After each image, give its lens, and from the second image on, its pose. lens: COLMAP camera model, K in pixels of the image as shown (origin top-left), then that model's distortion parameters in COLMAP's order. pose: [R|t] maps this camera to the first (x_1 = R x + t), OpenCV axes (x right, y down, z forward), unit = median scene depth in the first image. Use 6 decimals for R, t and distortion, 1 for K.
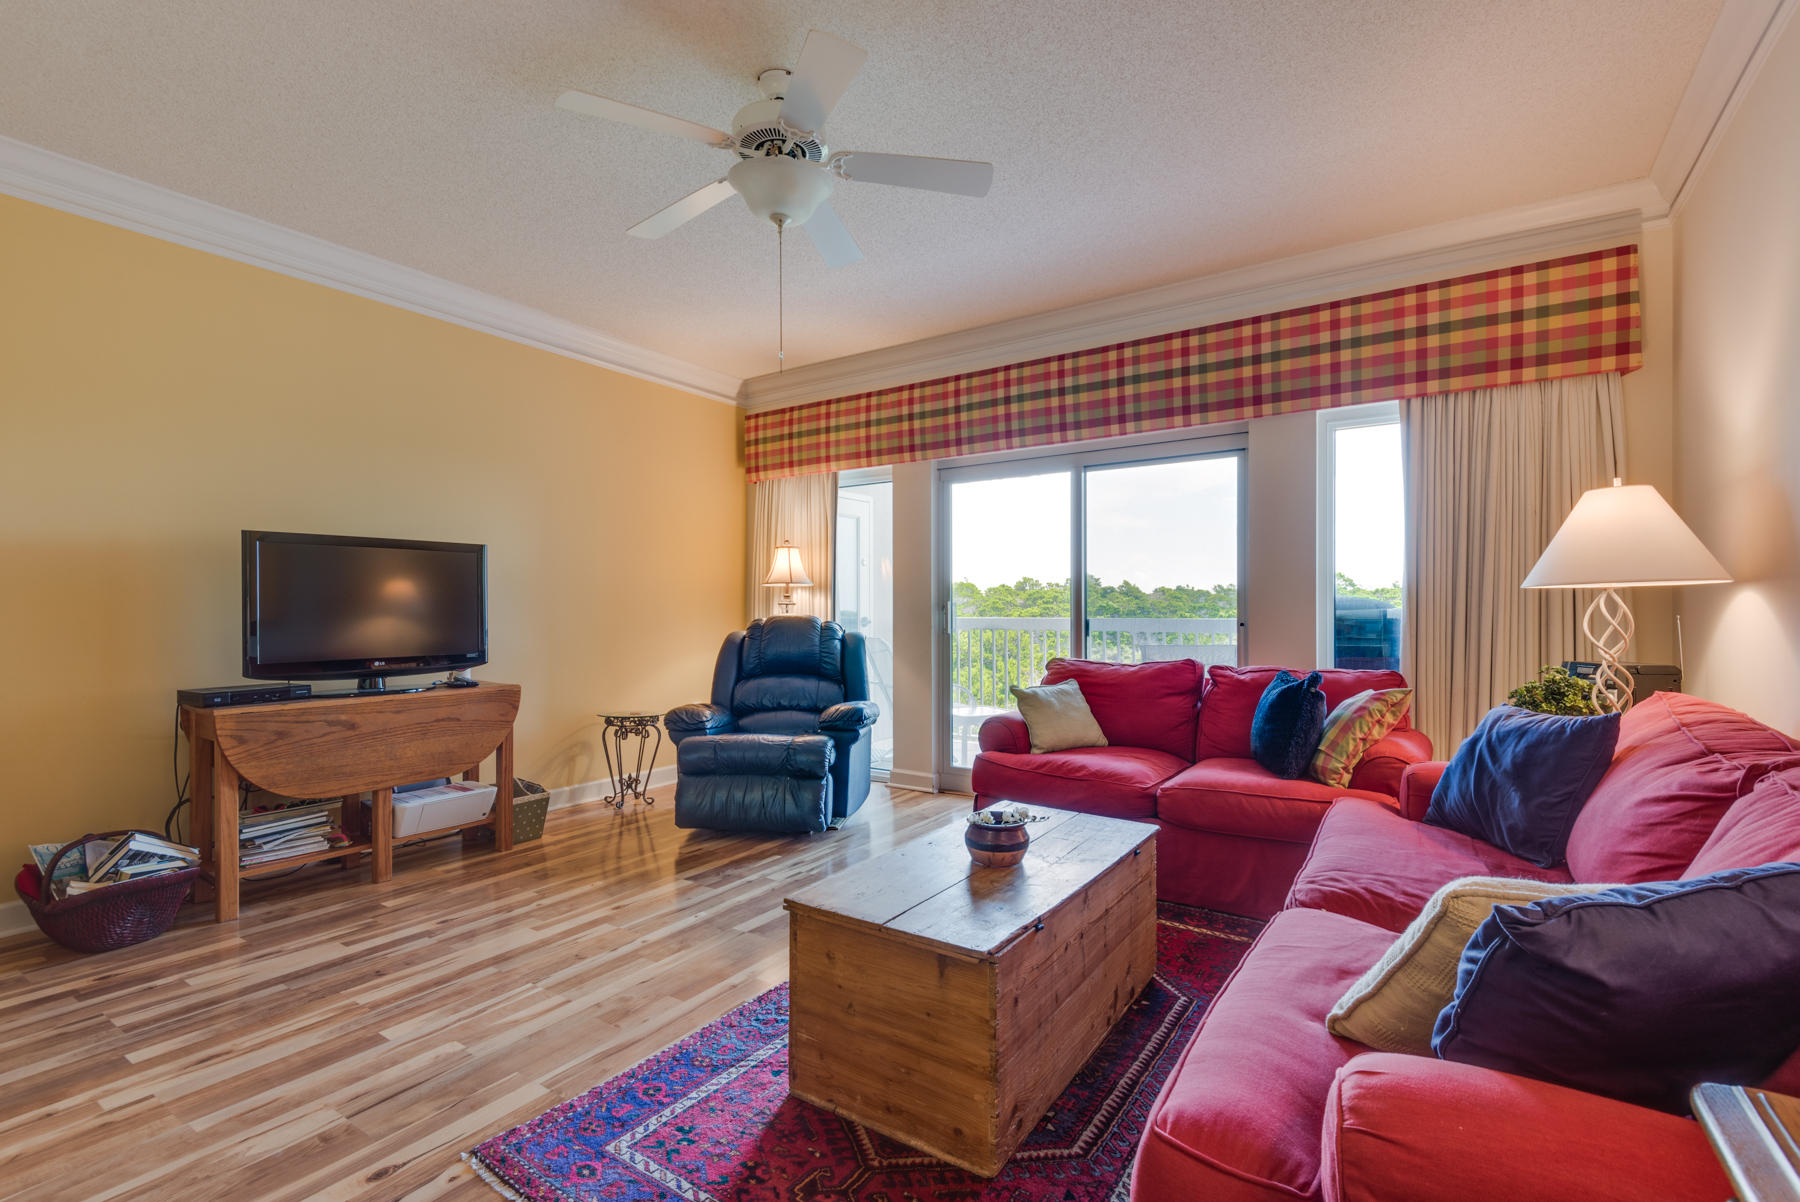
lens RADIAL K [[810.0, 0, 901.0], [0, 810.0, 607.6], [0, 0, 1]] dist [0.032943, -0.018648]
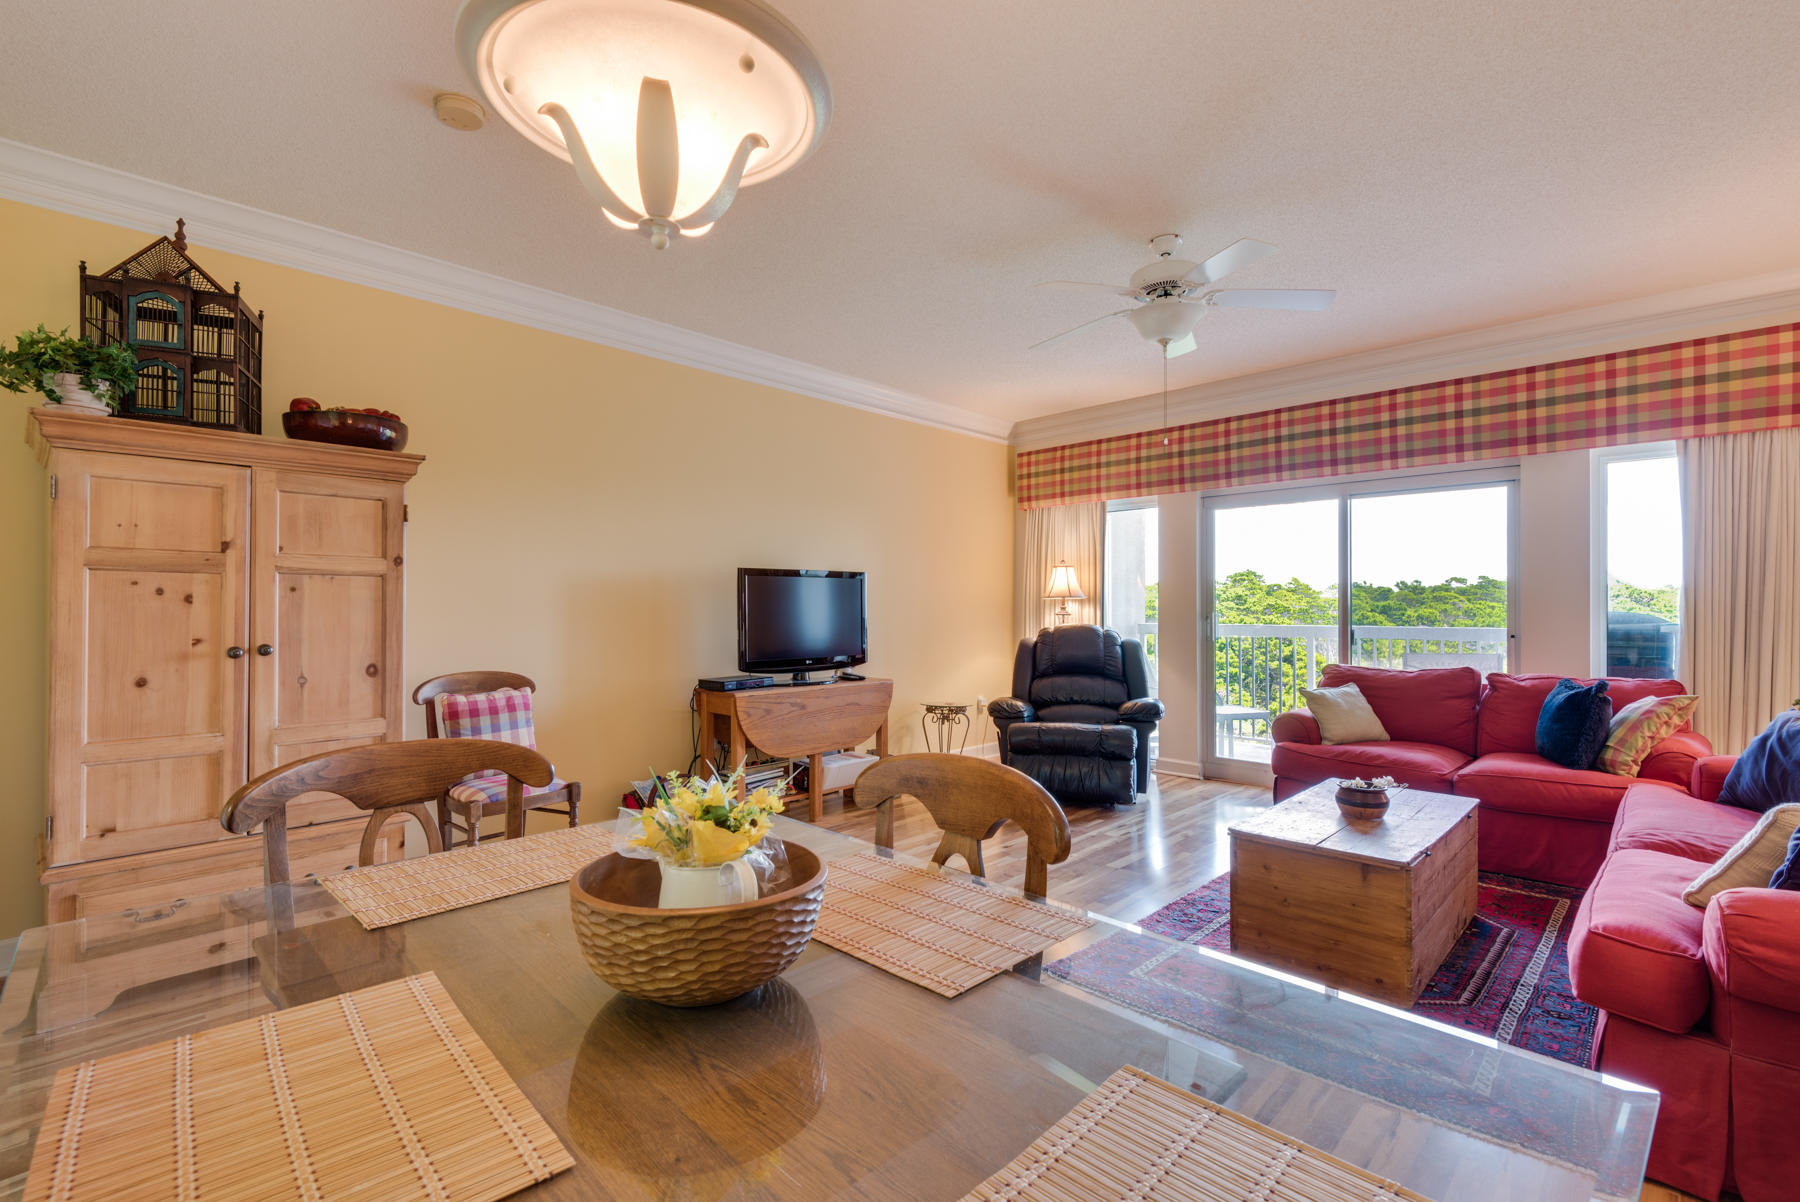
lens RADIAL K [[810.0, 0, 901.5], [0, 810.0, 605.5], [0, 0, 1]] dist [0.032943, -0.018648]
pose [[0.985196, -0.000309, -0.171434, -0.255534], [0.000389, 1.000000, 0.000434, -0.026463], [0.171434, -0.000494, 0.985195, -0.305598]]
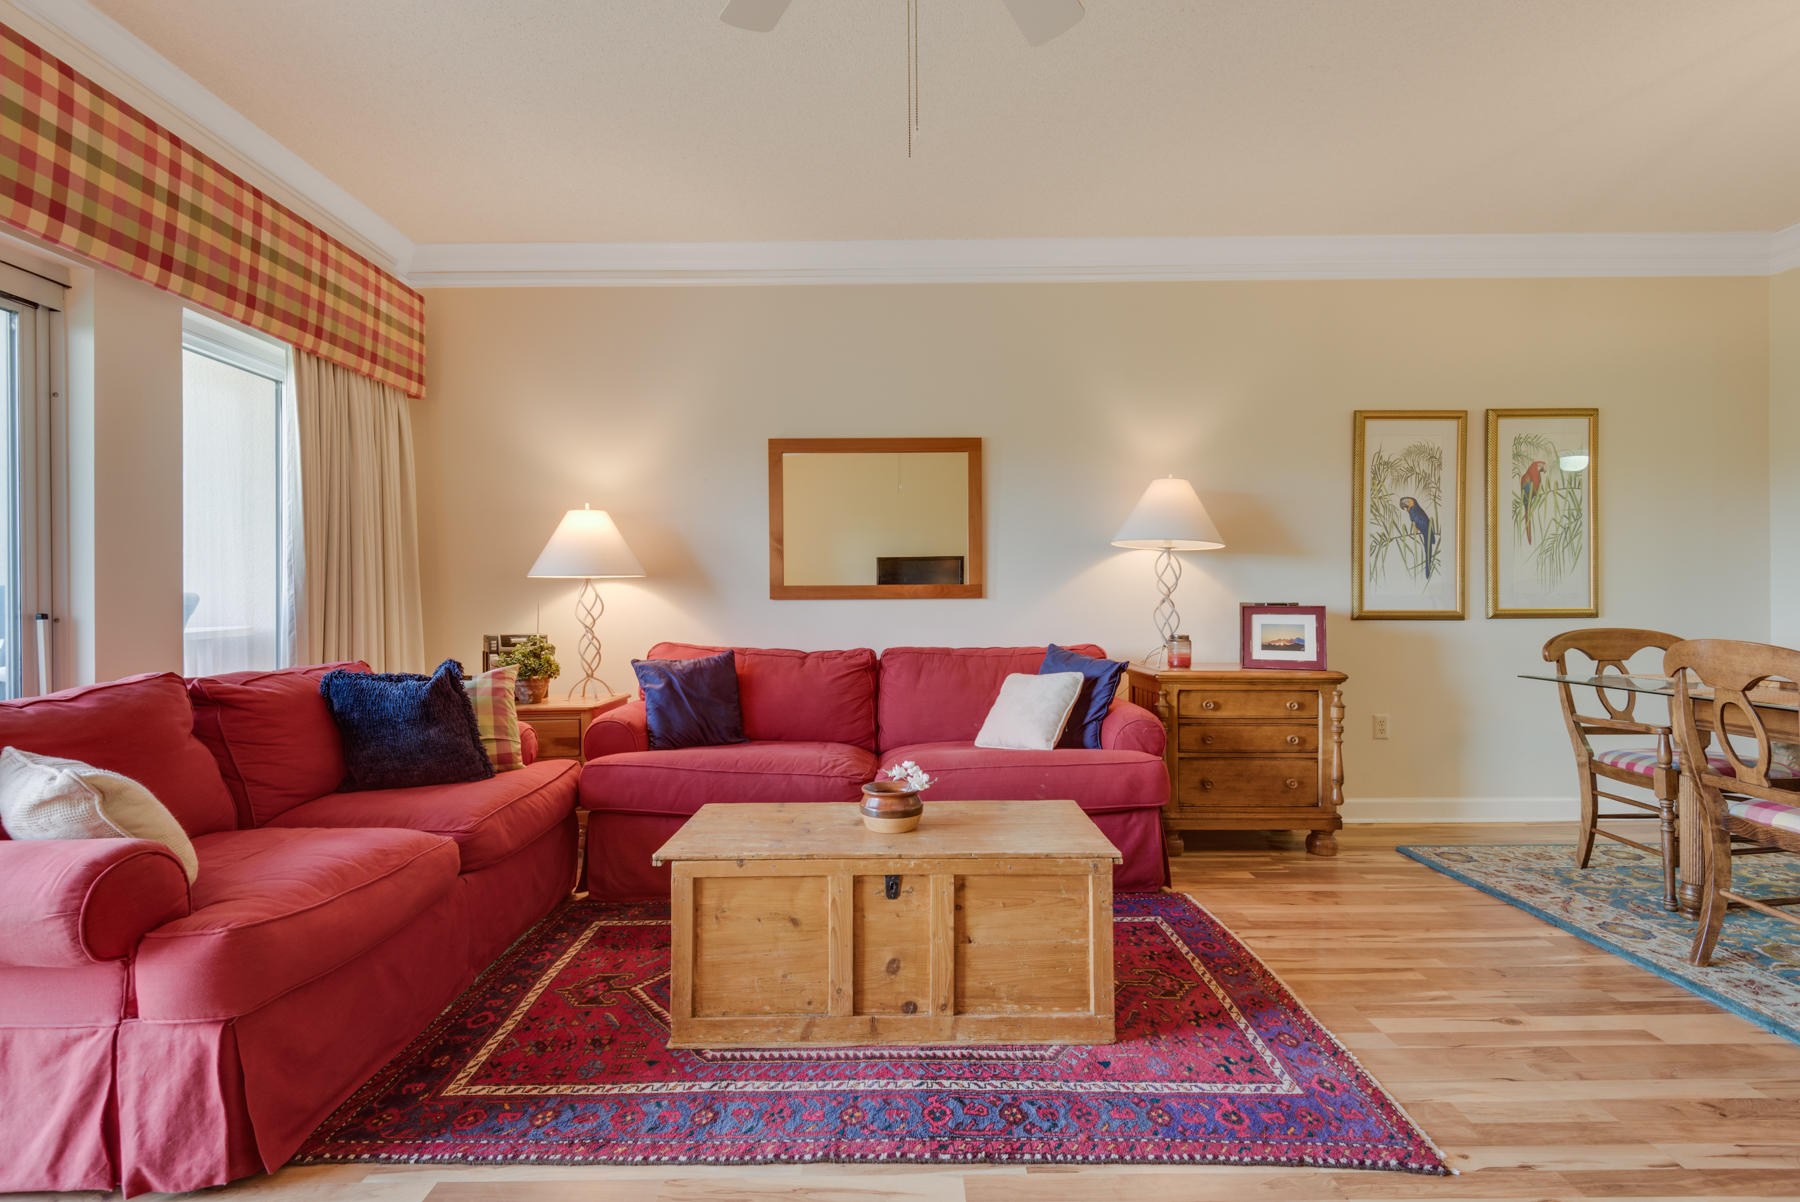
lens RADIAL K [[810.0, 0, 898.0], [0, 810.0, 604.8], [0, 0, 1]] dist [0.032943, -0.018648]
pose [[-0.563584, 0.005271, 0.826042, -0.455956], [0.007070, 0.999974, -0.001557, 0.020724], [-0.826028, 0.004963, -0.563607, 0.981413]]
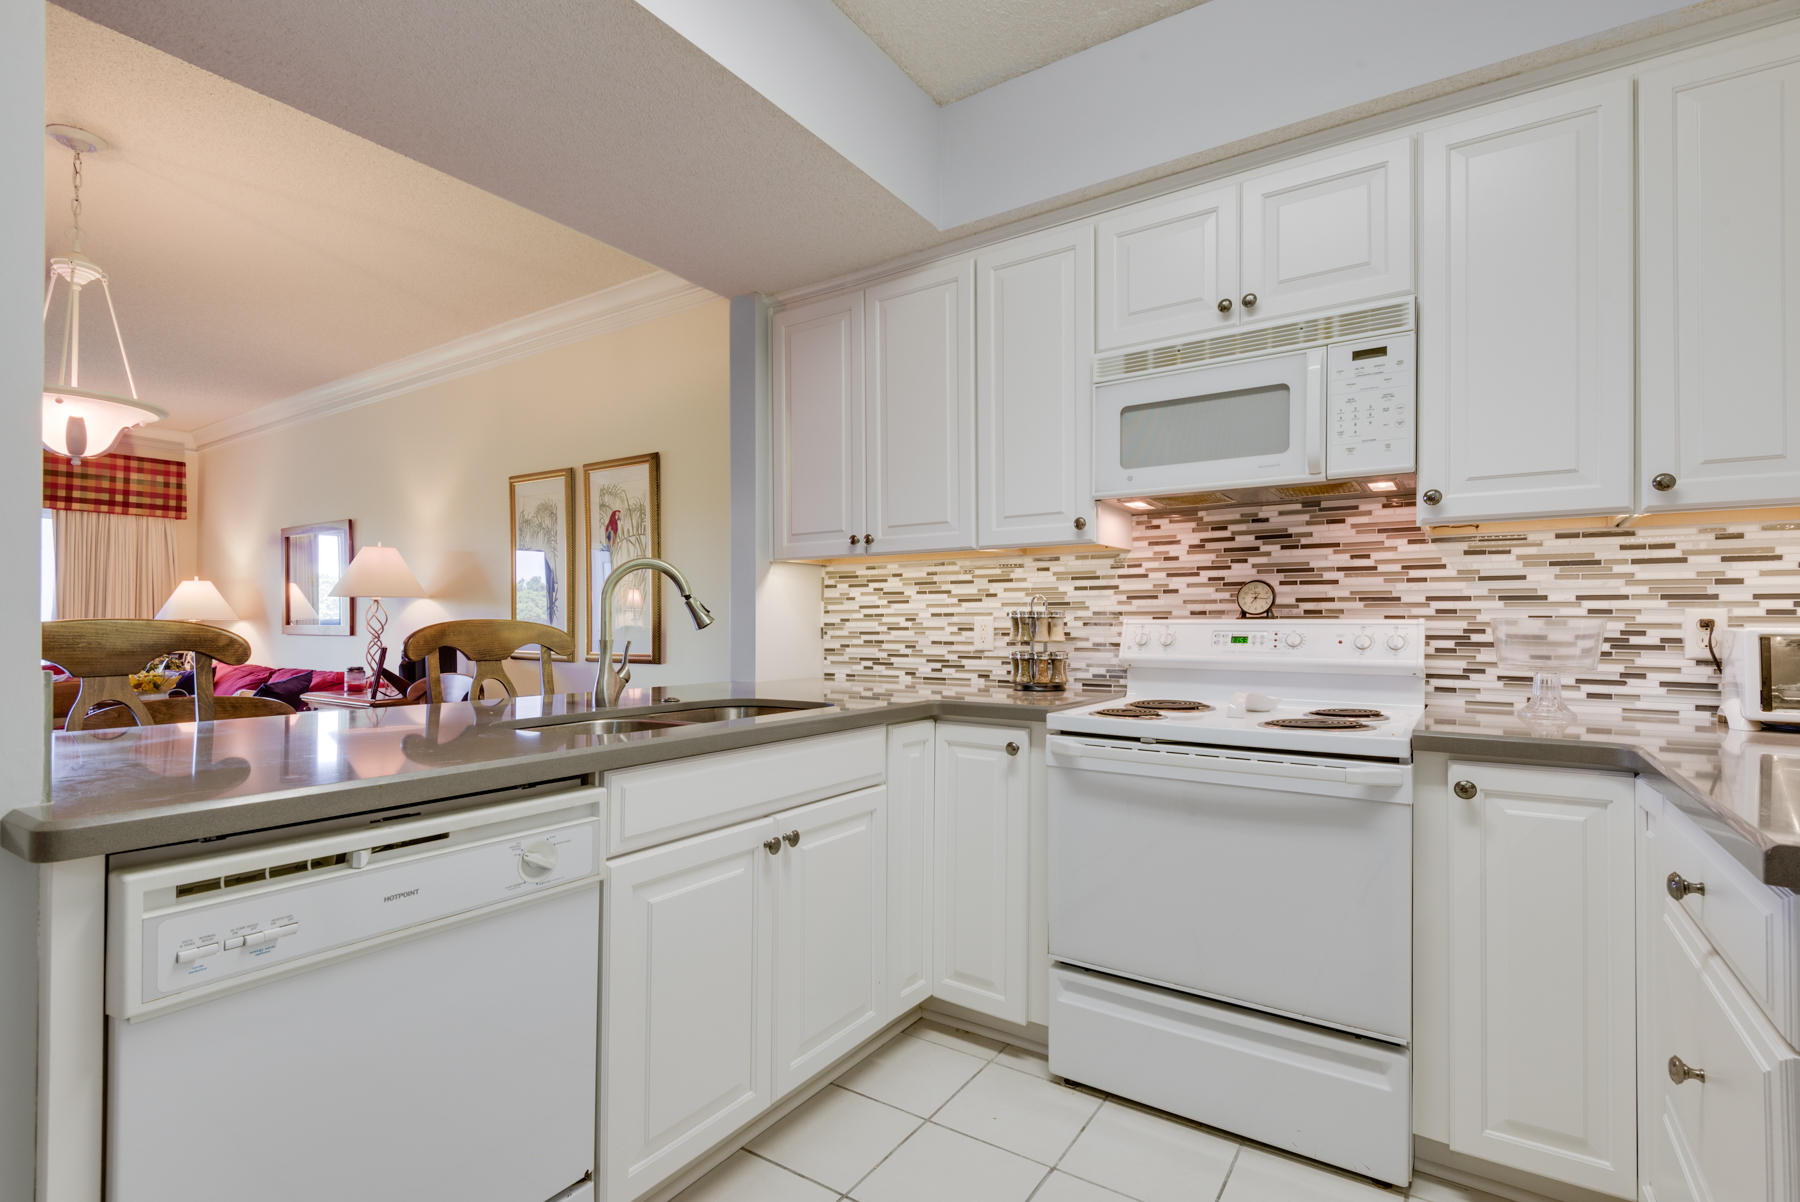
lens RADIAL K [[810.0, 0, 890.1], [0, 810.0, 620.4], [0, 0, 1]] dist [0.032943, -0.018648]
pose [[-0.019081, 0.009160, 0.999776, -1.177245], [-0.003033, 0.999953, -0.009220, -0.006624], [-0.999813, -0.003208, -0.019052, -0.744995]]
